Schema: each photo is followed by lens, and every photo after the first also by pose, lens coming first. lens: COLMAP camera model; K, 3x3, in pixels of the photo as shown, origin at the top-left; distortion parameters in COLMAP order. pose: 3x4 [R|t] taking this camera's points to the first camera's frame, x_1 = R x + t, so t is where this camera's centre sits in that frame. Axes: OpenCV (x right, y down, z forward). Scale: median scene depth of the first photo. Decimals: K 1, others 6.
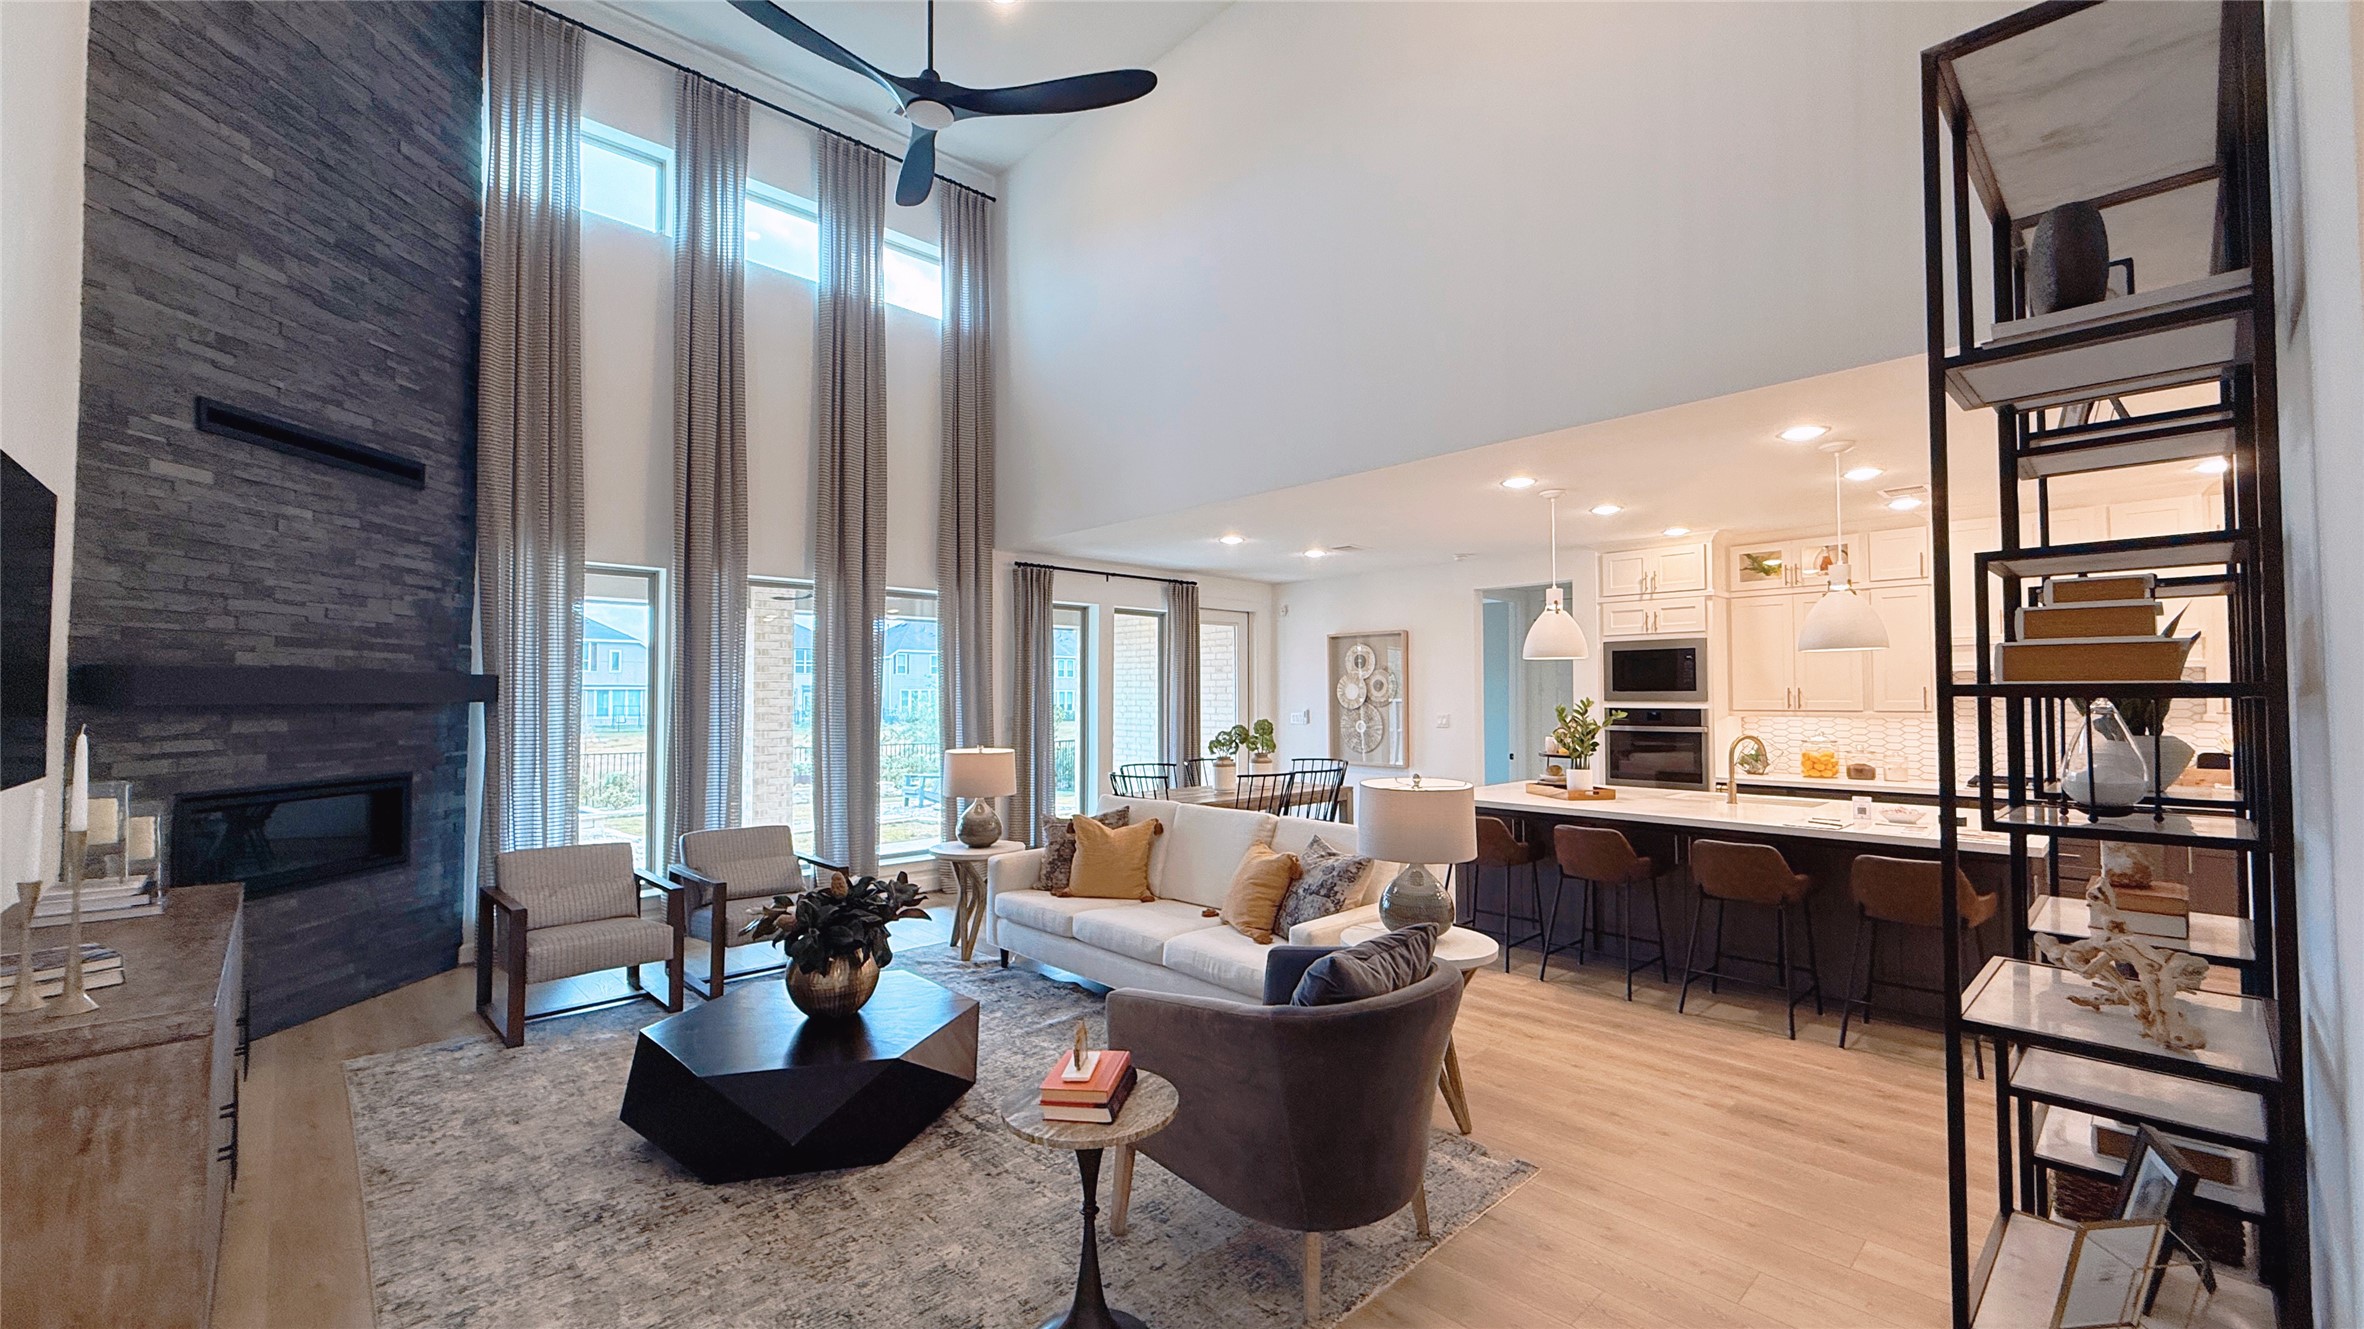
lens RADIAL K [[942.7, 0, 1177.3], [0, 942.7, 667.6], [0, 0, 1]] dist [0.000765, -0.000498]
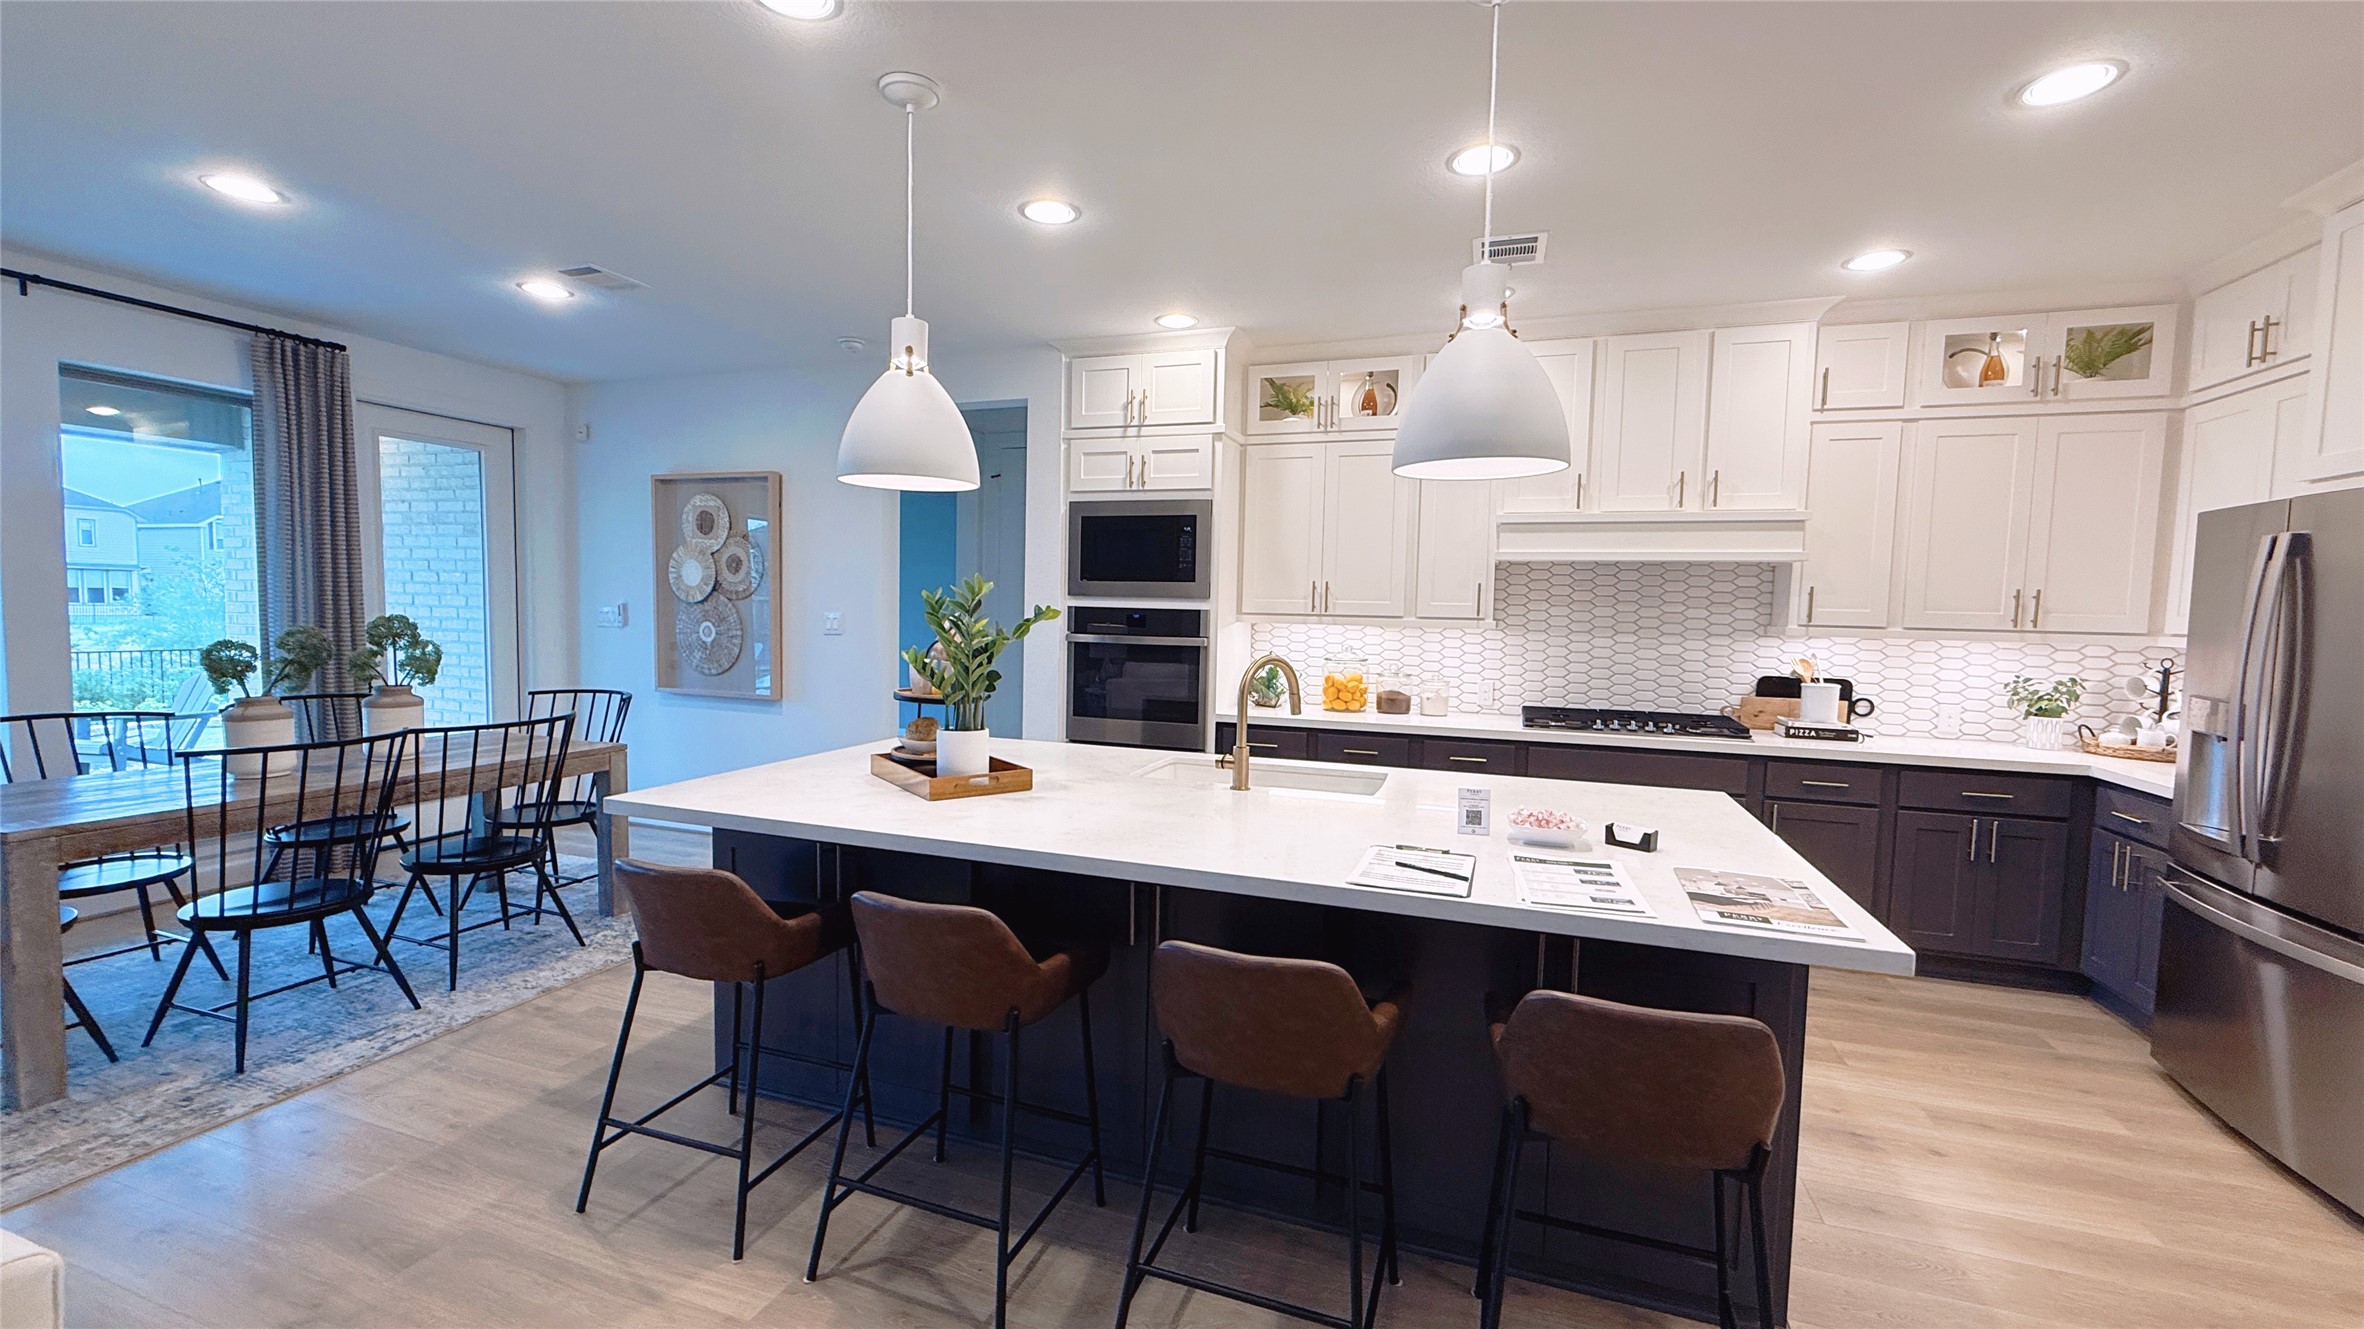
lens RADIAL K [[942.7, 0, 1176.2], [0, 942.7, 668.3], [0, 0, 1]] dist [0.000765, -0.000498]
pose [[0.889531, -0.009148, 0.456783, 0.379310], [-0.037901, 0.994876, 0.093730, 0.036641], [-0.455300, -0.100688, 0.884626, 0.667228]]
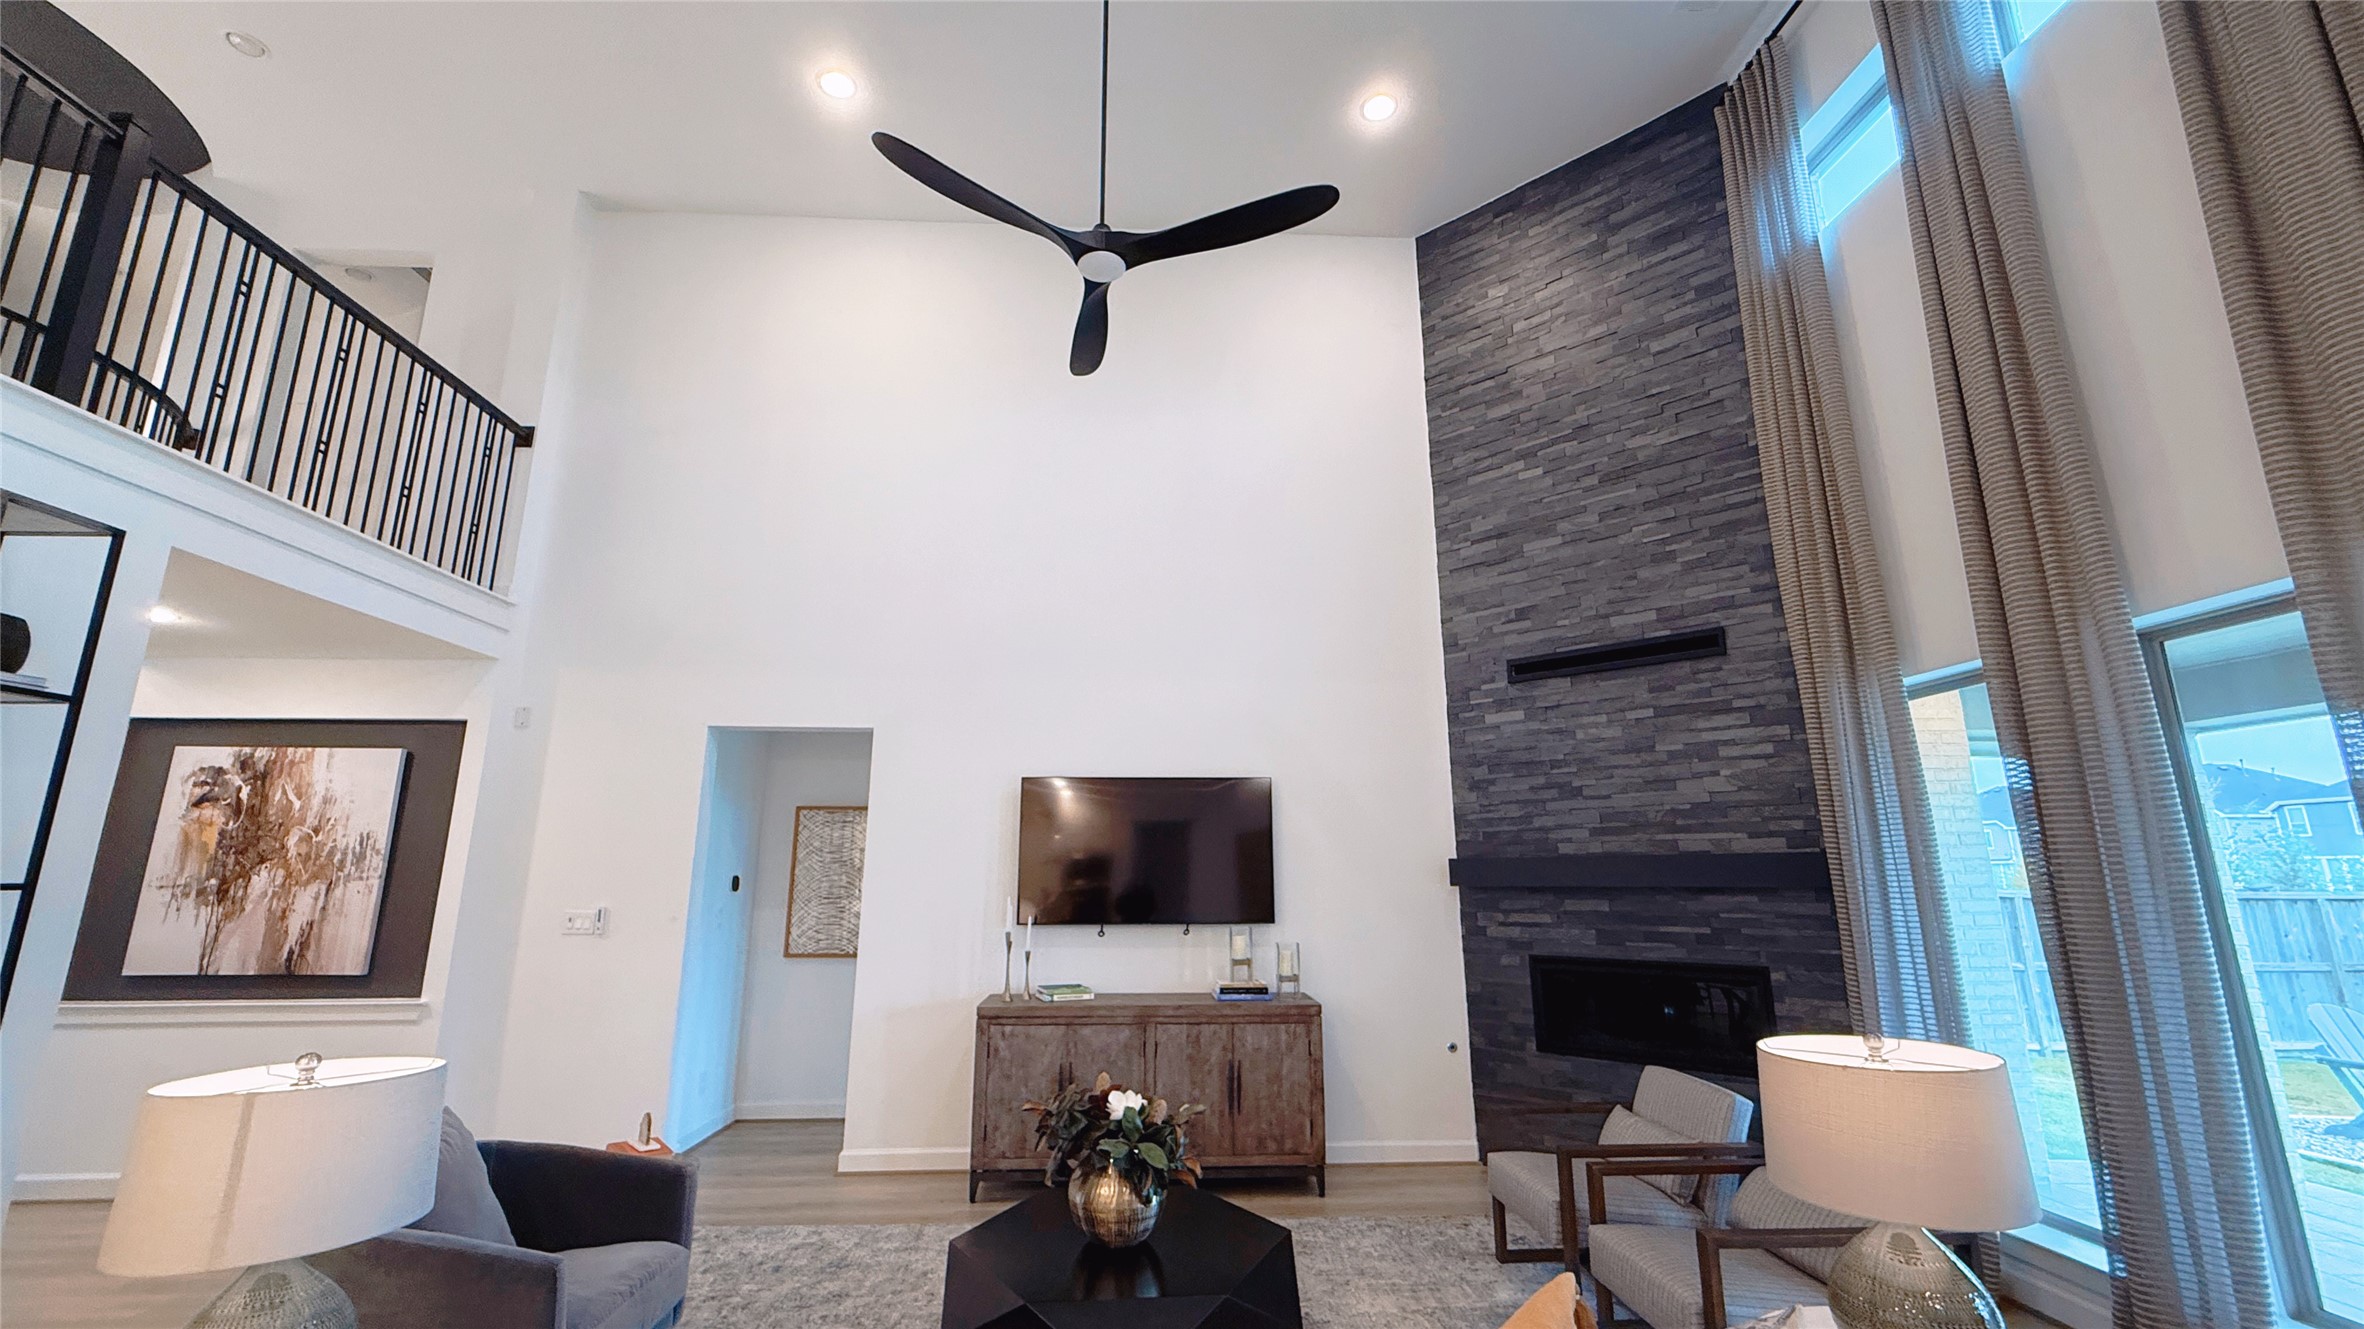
lens RADIAL K [[942.7, 0, 1178.1], [0, 942.7, 665.5], [0, 0, 1]] dist [0.000765, -0.000498]
pose [[-0.651237, -0.163654, -0.741018, 0.274531], [0.027911, 0.970644, -0.238896, 0.035085], [0.758361, -0.176260, -0.627552, 1.300351]]
